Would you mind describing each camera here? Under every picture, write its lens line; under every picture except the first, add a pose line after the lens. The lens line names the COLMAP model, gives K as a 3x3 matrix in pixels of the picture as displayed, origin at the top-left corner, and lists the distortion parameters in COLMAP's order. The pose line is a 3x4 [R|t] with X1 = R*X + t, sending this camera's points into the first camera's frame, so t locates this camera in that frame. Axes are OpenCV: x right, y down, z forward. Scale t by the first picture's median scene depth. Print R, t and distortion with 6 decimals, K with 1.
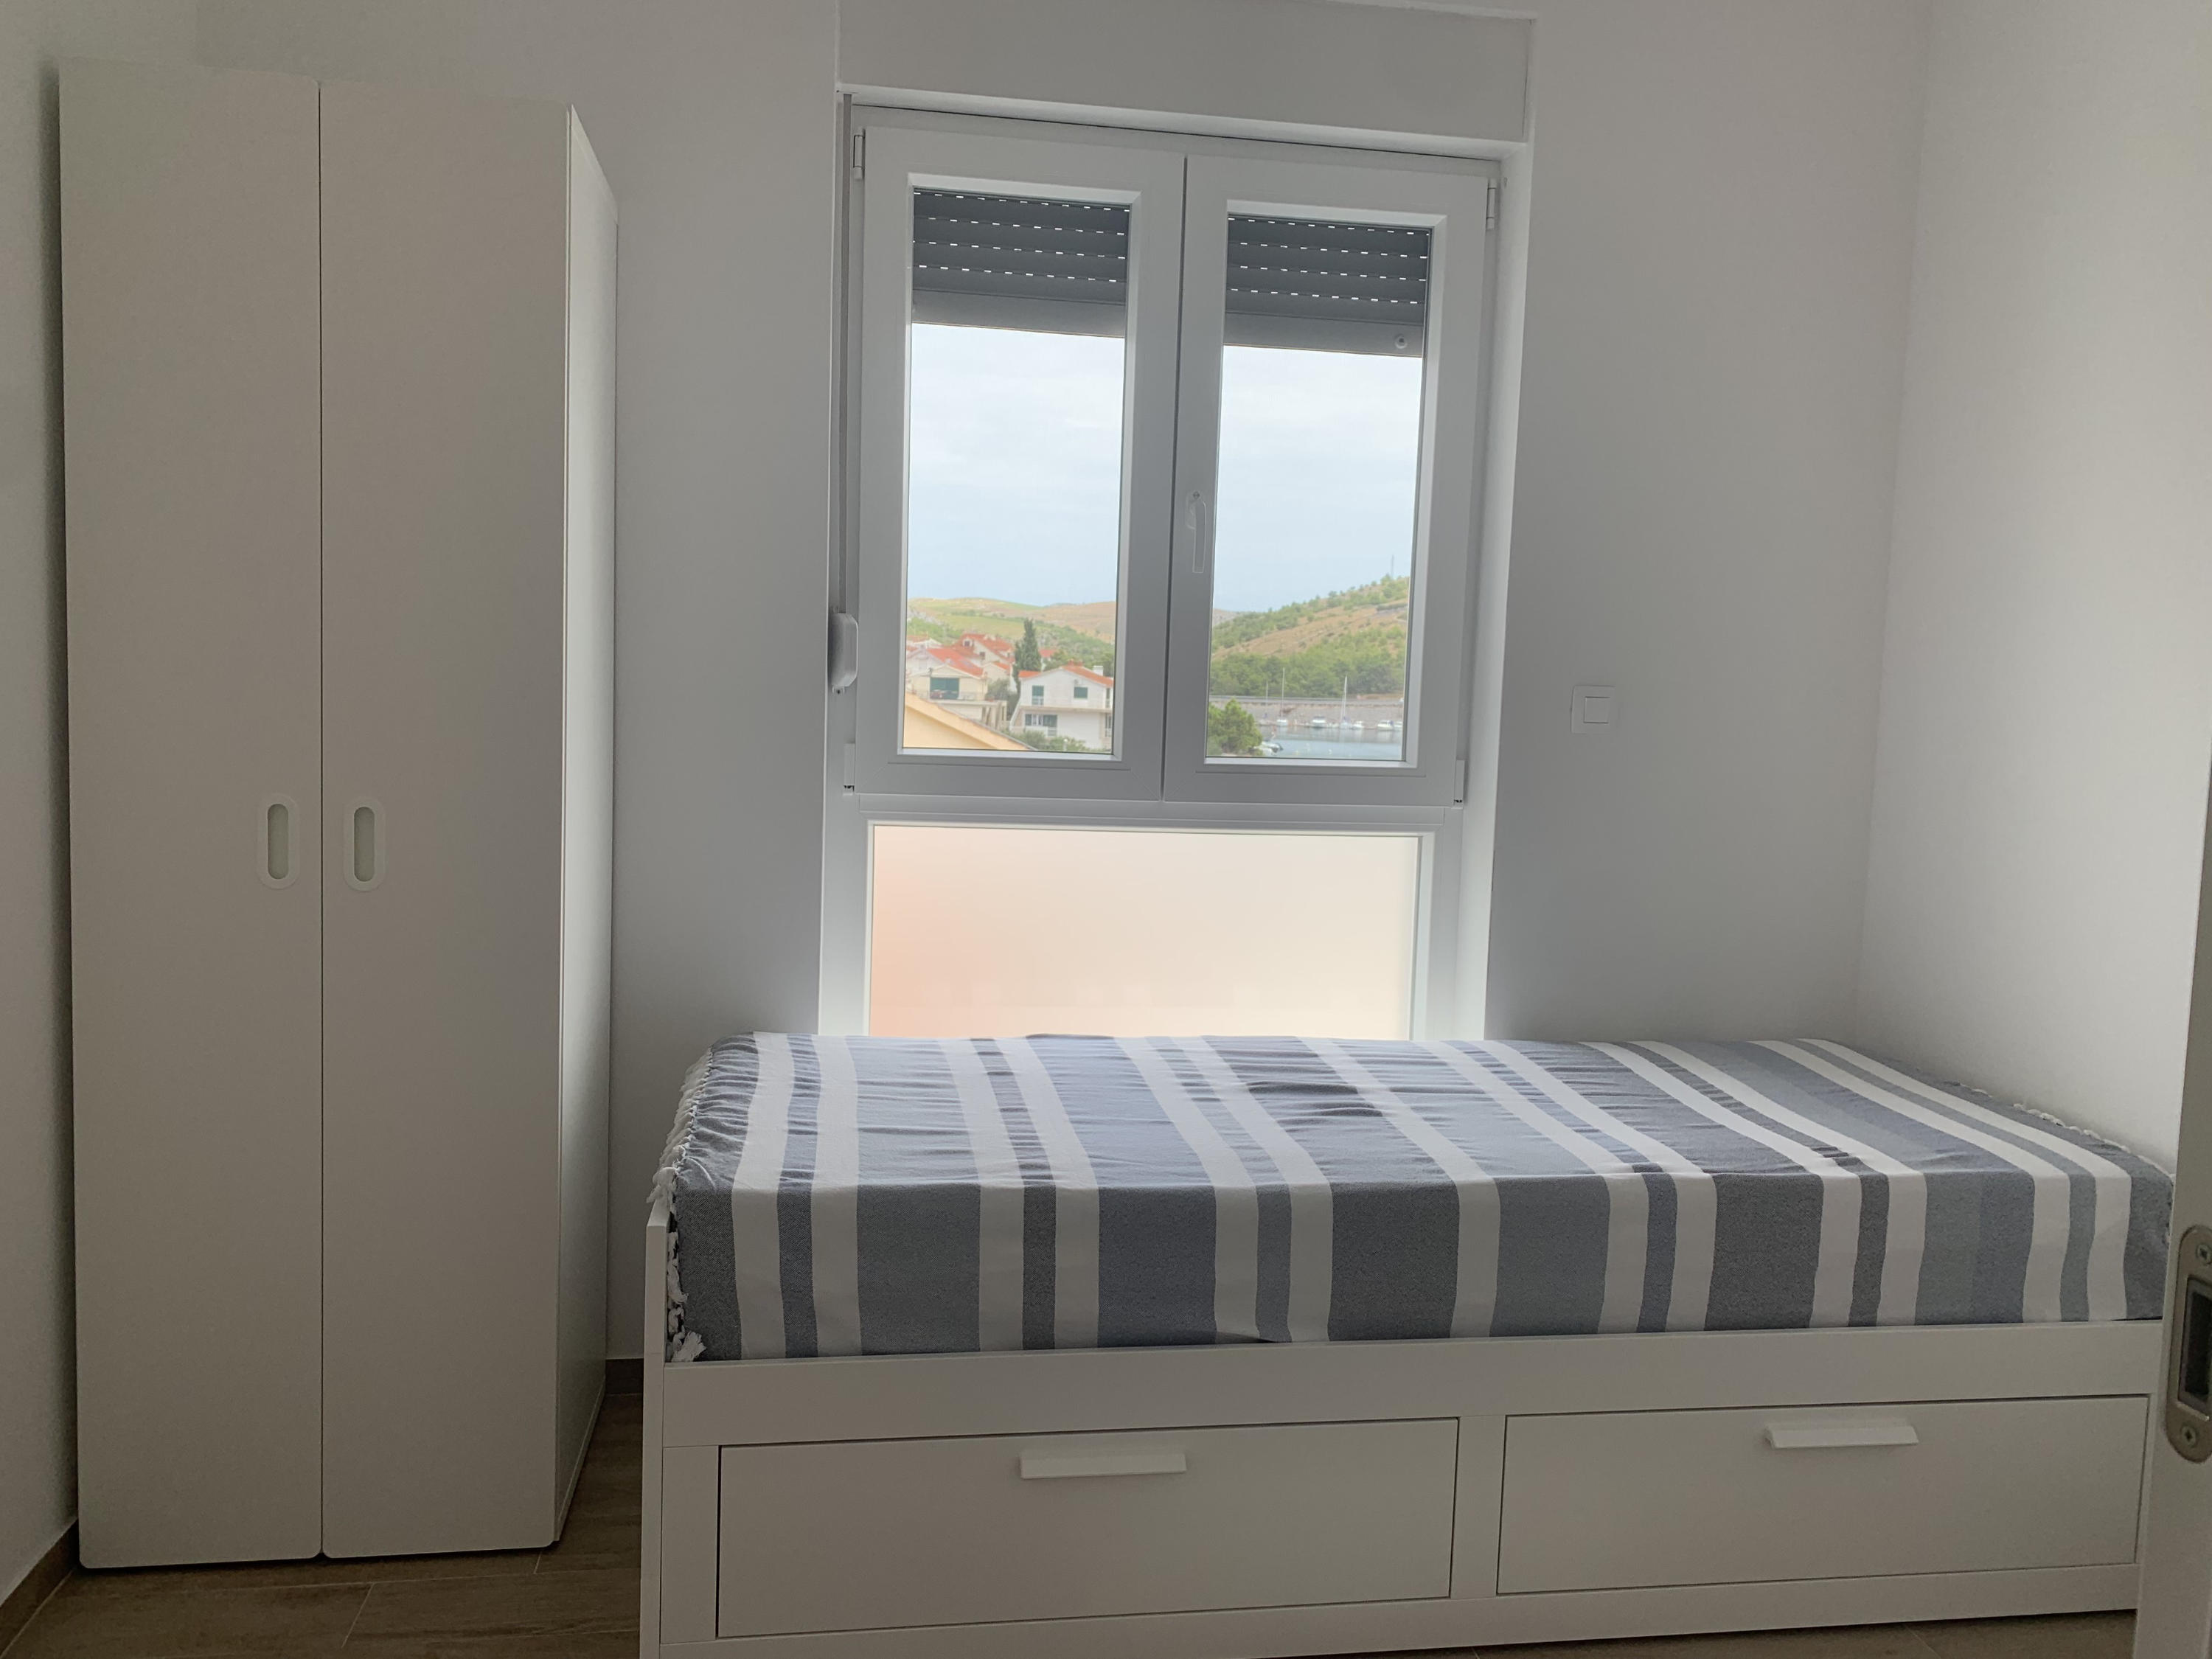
lens RADIAL K [[1668.3, 0, 1105.7], [0, 1668.3, 790.5], [0, 0, 1]] dist [-0.000661, 0.096860]
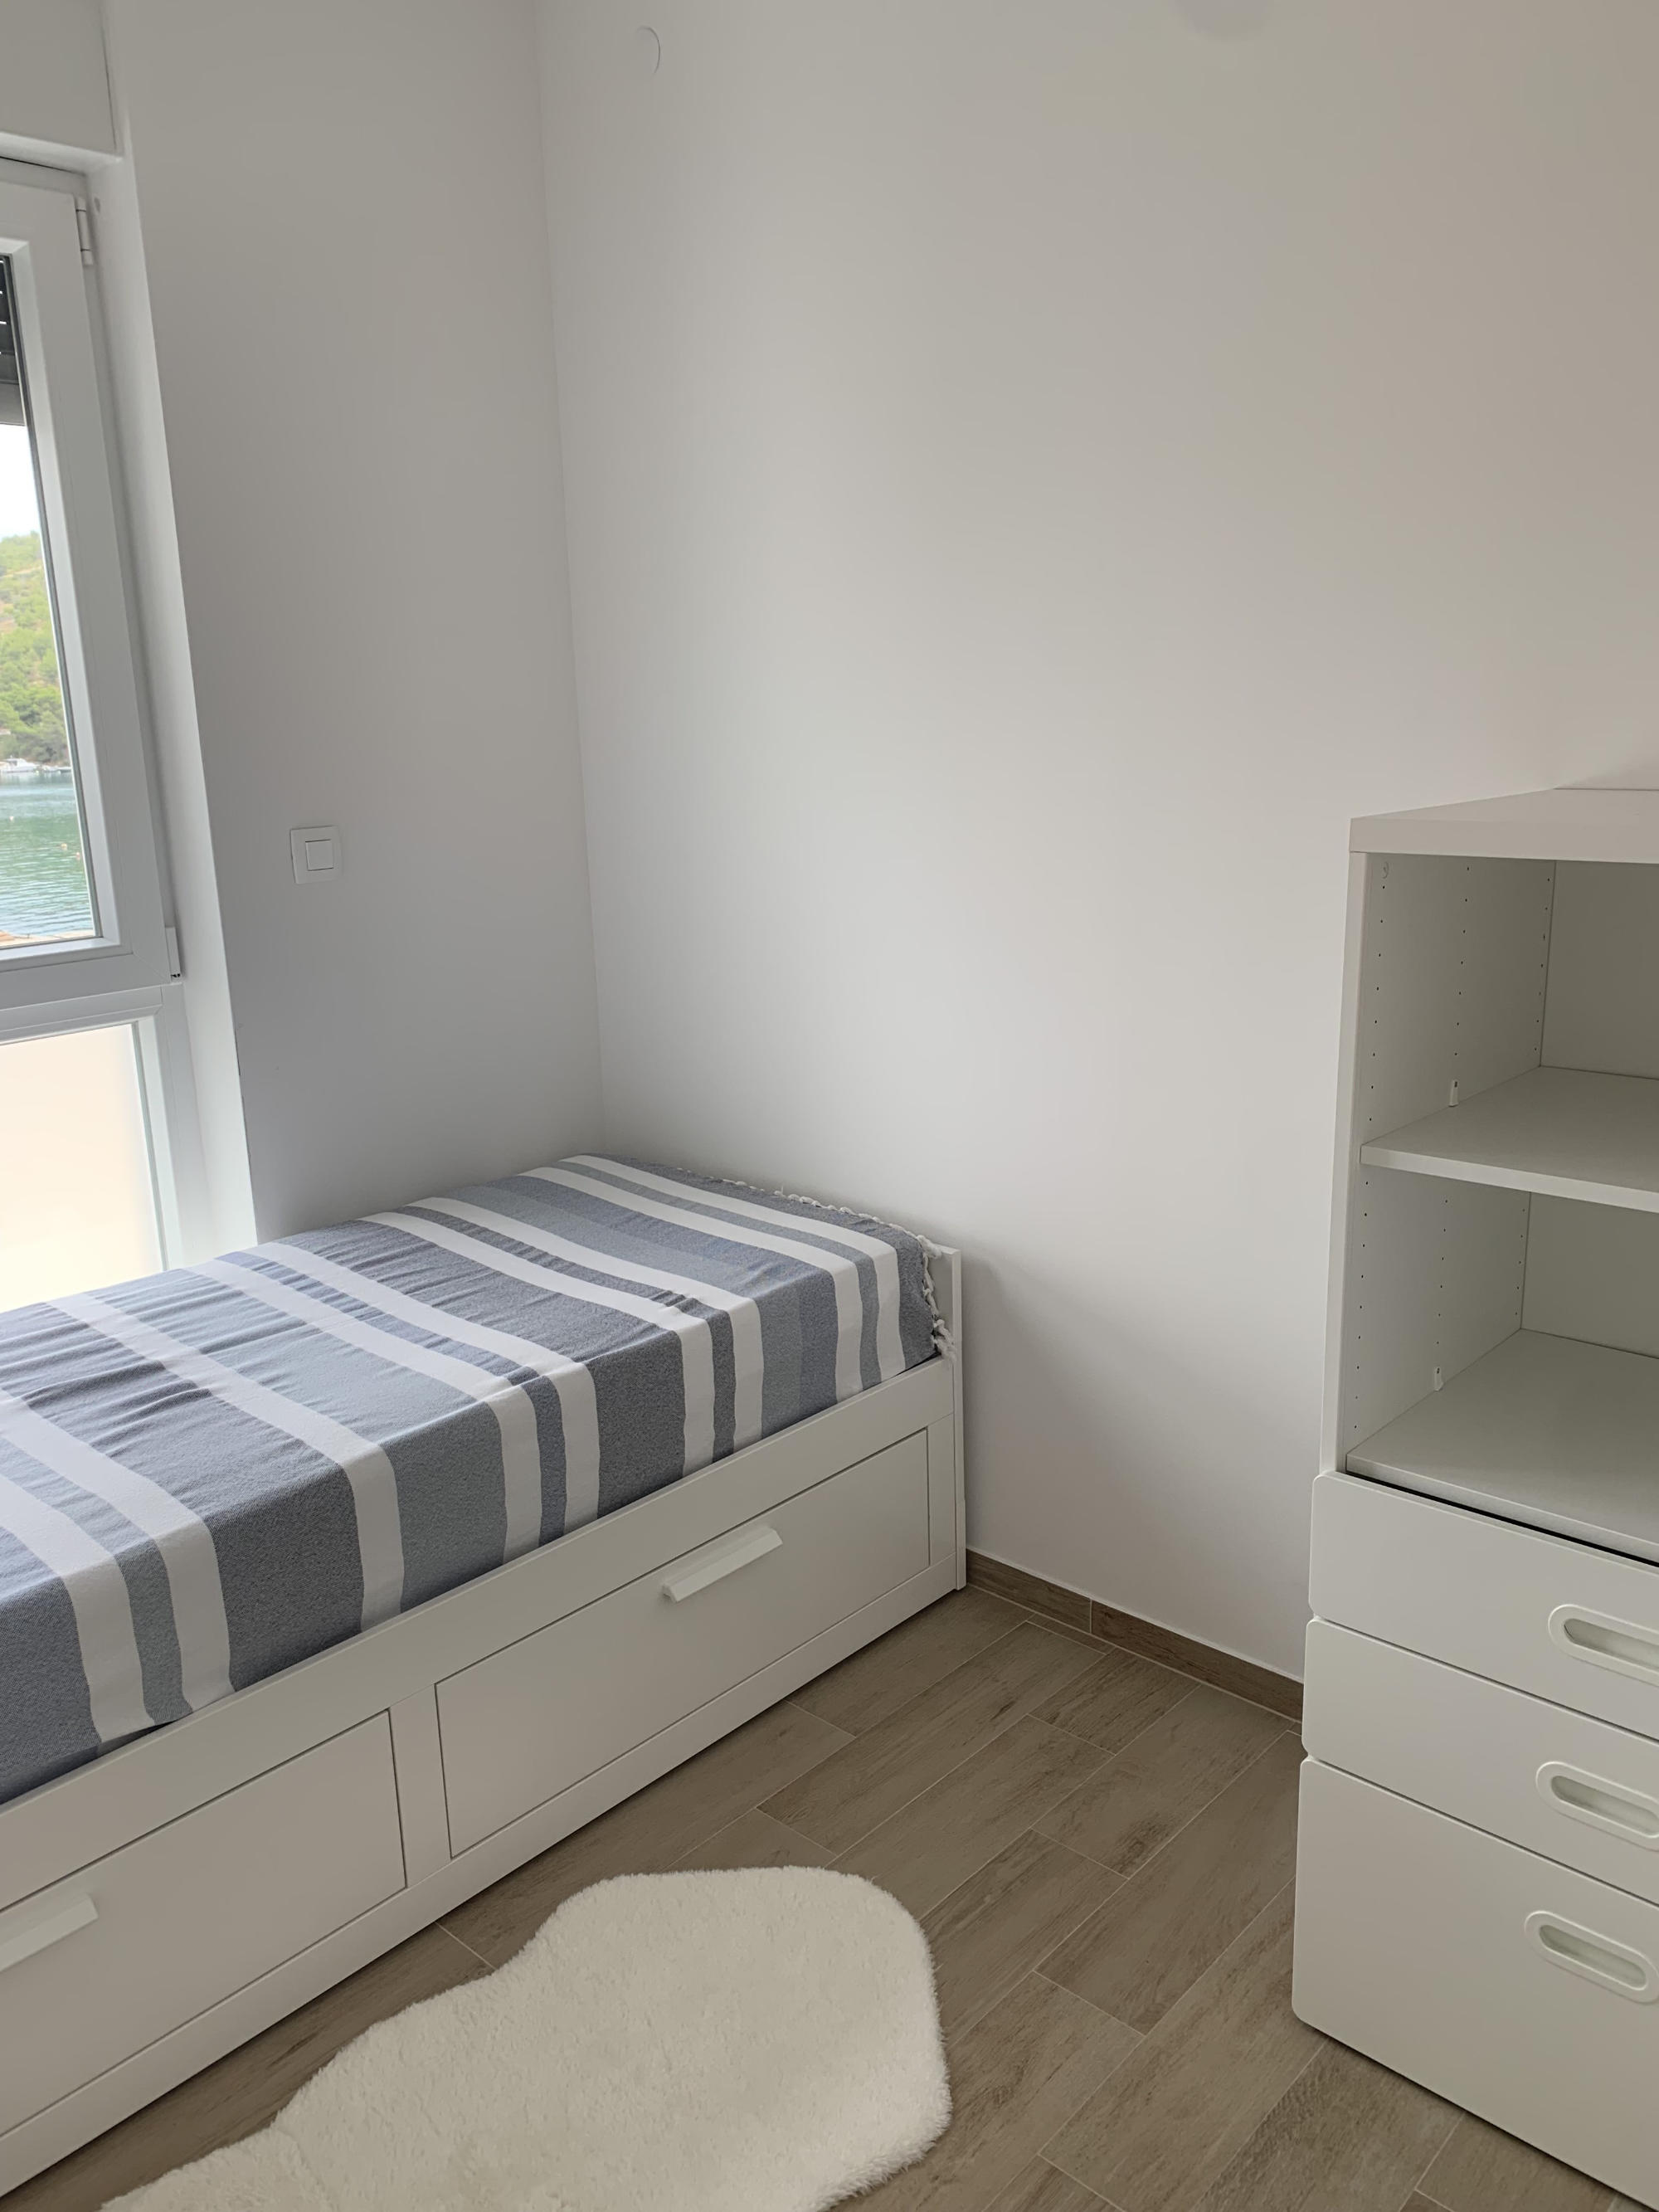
lens RADIAL K [[1688.6, 0, 829.5], [0, 1688.6, 1106.0], [0, 0, 1]] dist [-0.020471, -0.001929]
pose [[0.782131, -0.200626, 0.589933, -0.066952], [0.104718, 0.975604, 0.192951, -0.084122], [-0.614252, -0.089136, 0.784059, 0.166044]]
